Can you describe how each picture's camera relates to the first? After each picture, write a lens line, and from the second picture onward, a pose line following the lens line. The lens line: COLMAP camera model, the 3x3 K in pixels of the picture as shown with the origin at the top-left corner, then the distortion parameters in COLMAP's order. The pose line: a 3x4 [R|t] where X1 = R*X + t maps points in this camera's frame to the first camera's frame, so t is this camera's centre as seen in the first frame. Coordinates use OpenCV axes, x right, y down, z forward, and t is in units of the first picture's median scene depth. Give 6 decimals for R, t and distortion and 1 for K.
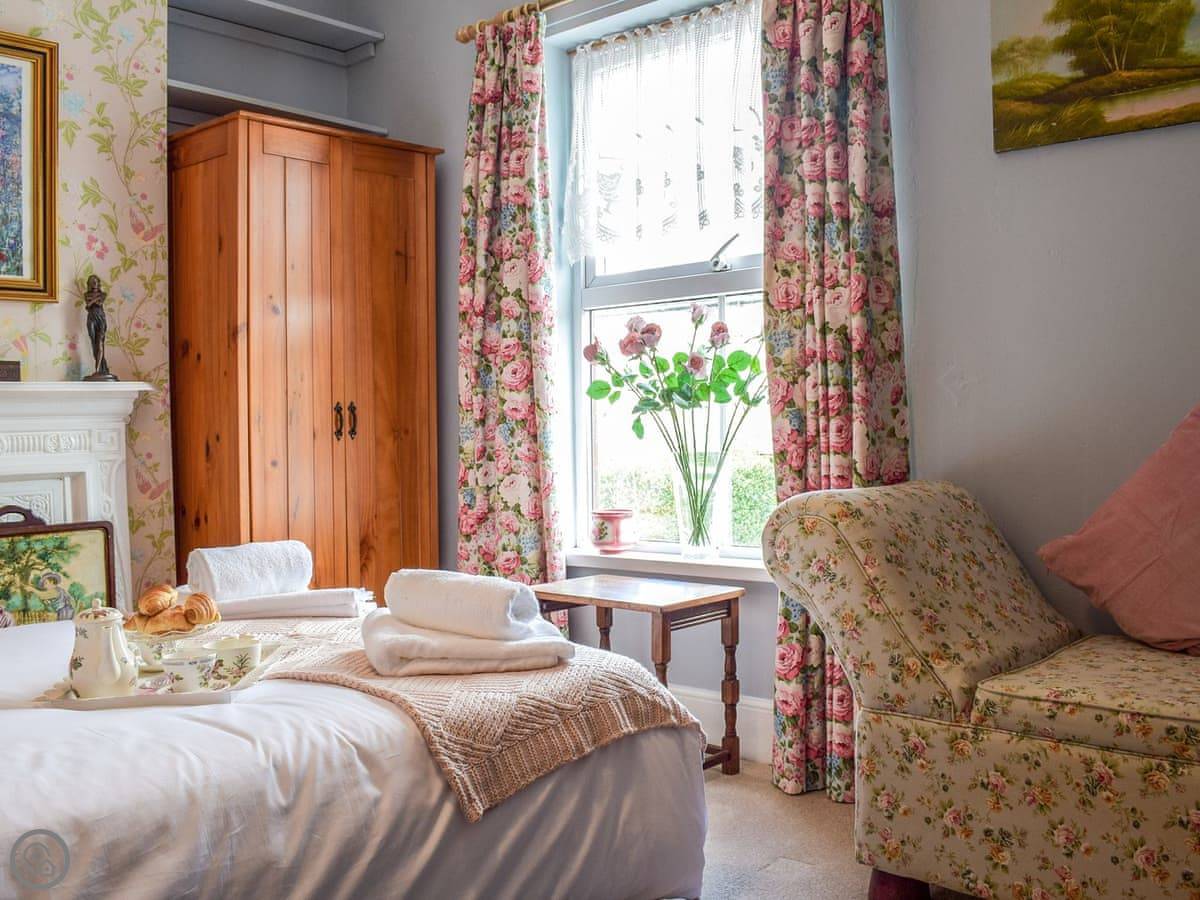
lens RADIAL K [[1124.1, 0, 597.8], [0, 1124.1, 429.3], [0, 0, 1]] dist [-0.072816, 0.021281]
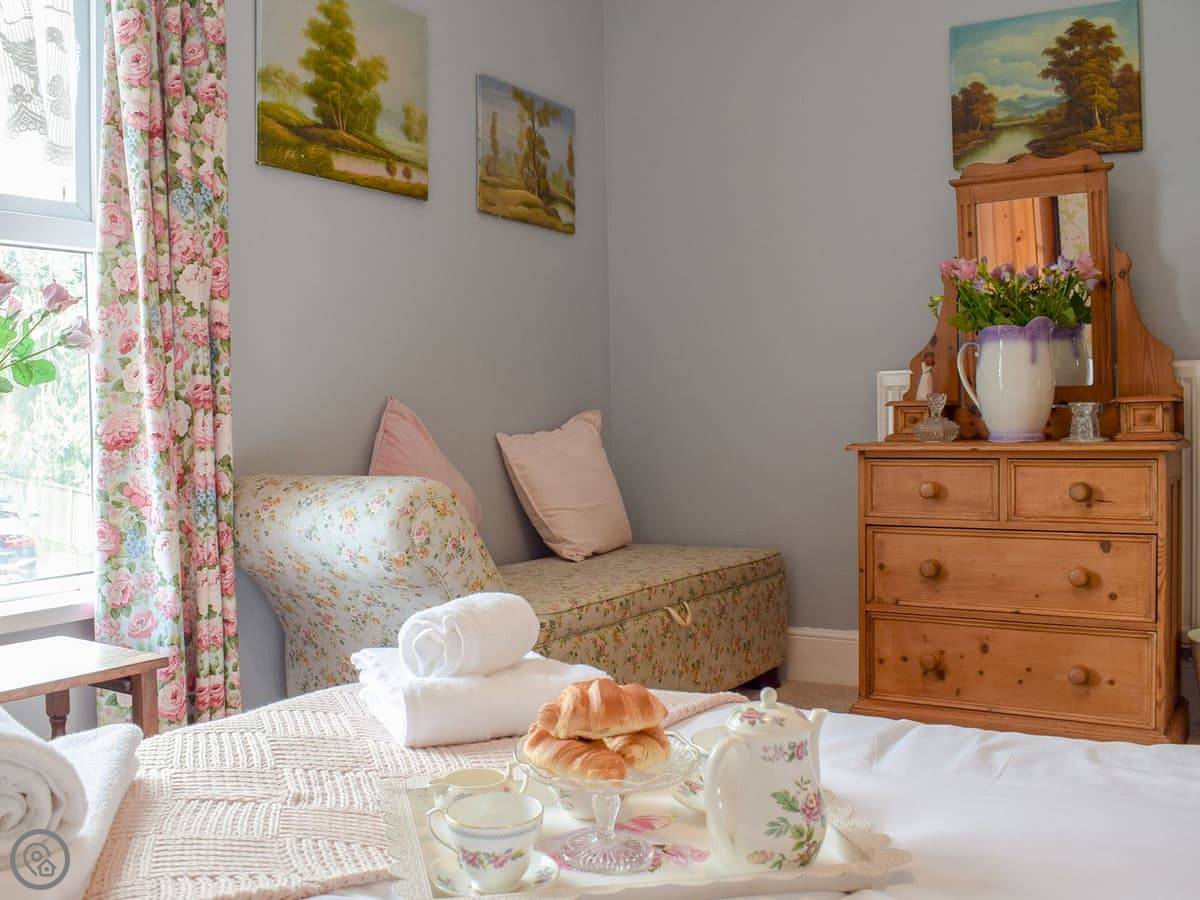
lens RADIAL K [[1124.1, 0, 597.8], [0, 1124.1, 429.3], [0, 0, 1]] dist [-0.072816, 0.021281]
pose [[-0.117371, 0.005858, 0.993071, -0.376199], [0.028429, 0.999593, -0.002536, 0.007995], [-0.992681, 0.027934, -0.117490, 0.417581]]
